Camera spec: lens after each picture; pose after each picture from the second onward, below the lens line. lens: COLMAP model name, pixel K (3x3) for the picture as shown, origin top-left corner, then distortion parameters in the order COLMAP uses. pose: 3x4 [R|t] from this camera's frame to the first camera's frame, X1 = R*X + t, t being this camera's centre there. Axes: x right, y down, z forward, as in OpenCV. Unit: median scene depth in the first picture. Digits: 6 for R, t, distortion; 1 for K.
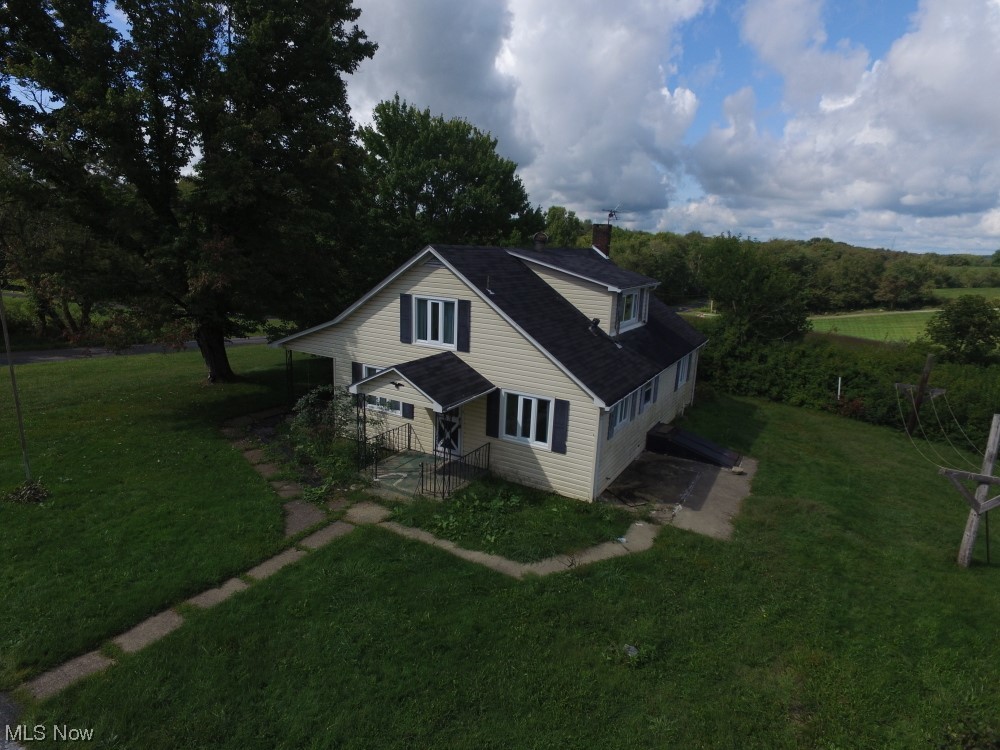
lens RADIAL K [[577.5, 0, 492.3], [0, 577.5, 373.1], [0, 0, 1]] dist [-0.011458, 0.013197]
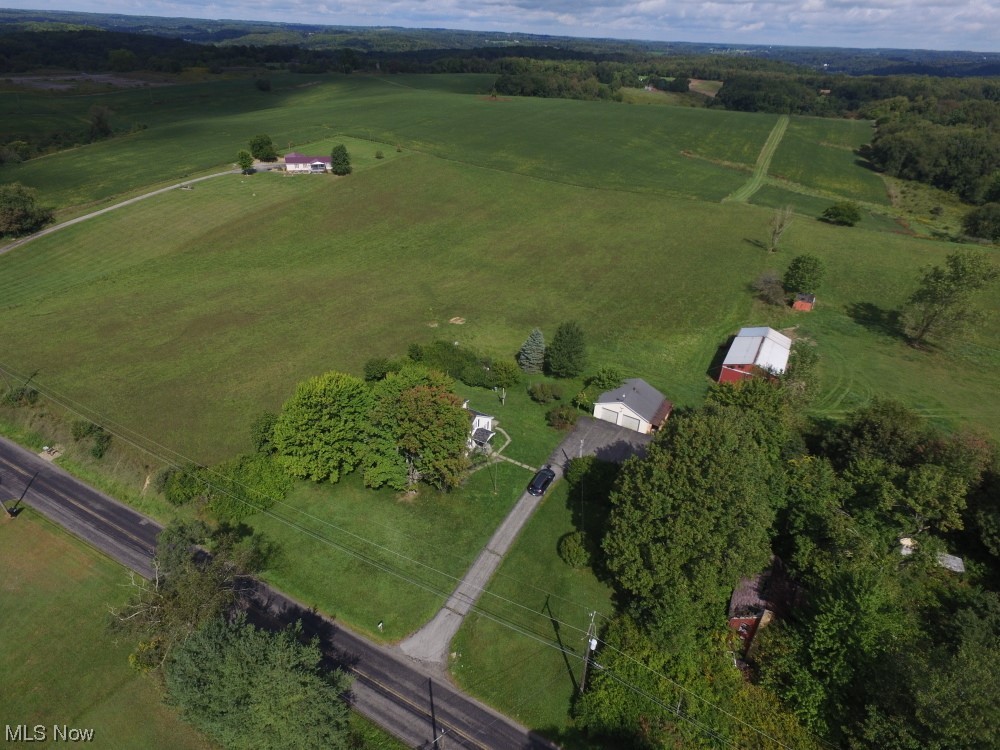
lens RADIAL K [[577.5, 0, 499.8], [0, 577.5, 372.2], [0, 0, 1]] dist [-0.011458, 0.013197]
pose [[-0.018301, -0.544156, 0.838785, -4.408831], [0.179106, 0.823571, 0.538193, -3.408734], [-0.983659, 0.160081, 0.082389, 0.254597]]
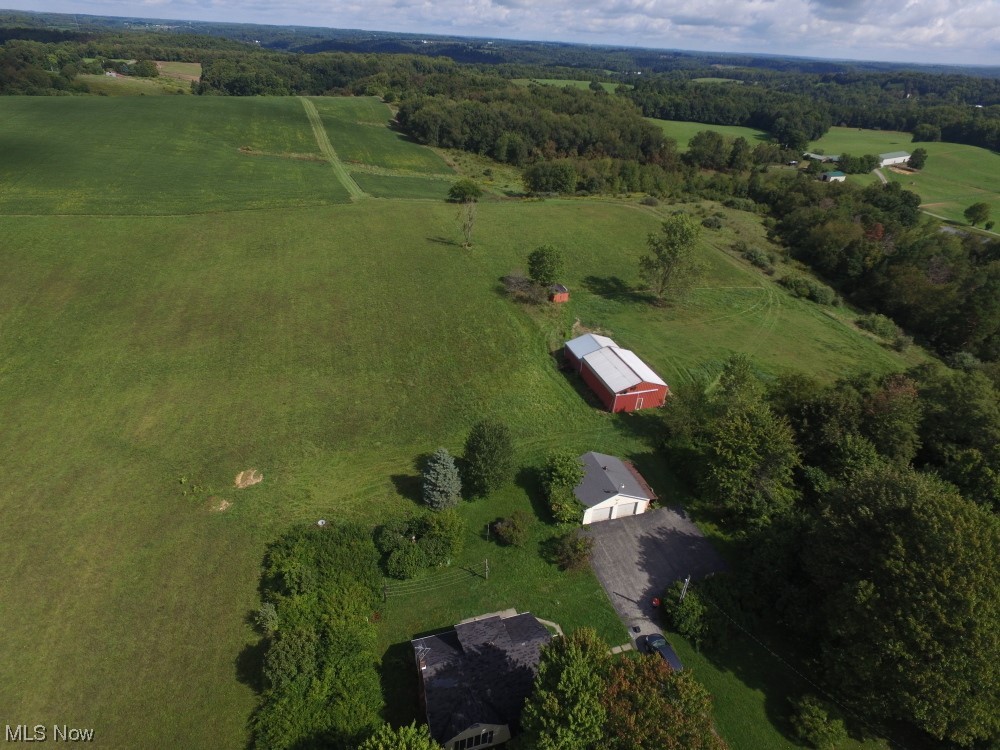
lens RADIAL K [[577.5, 0, 495.4], [0, 577.5, 368.4], [0, 0, 1]] dist [-0.011458, 0.013197]
pose [[-0.739950, -0.400822, 0.540200, -1.080366], [0.066704, 0.755397, 0.651864, -3.696360], [-0.669347, 0.518380, -0.532219, 2.214810]]
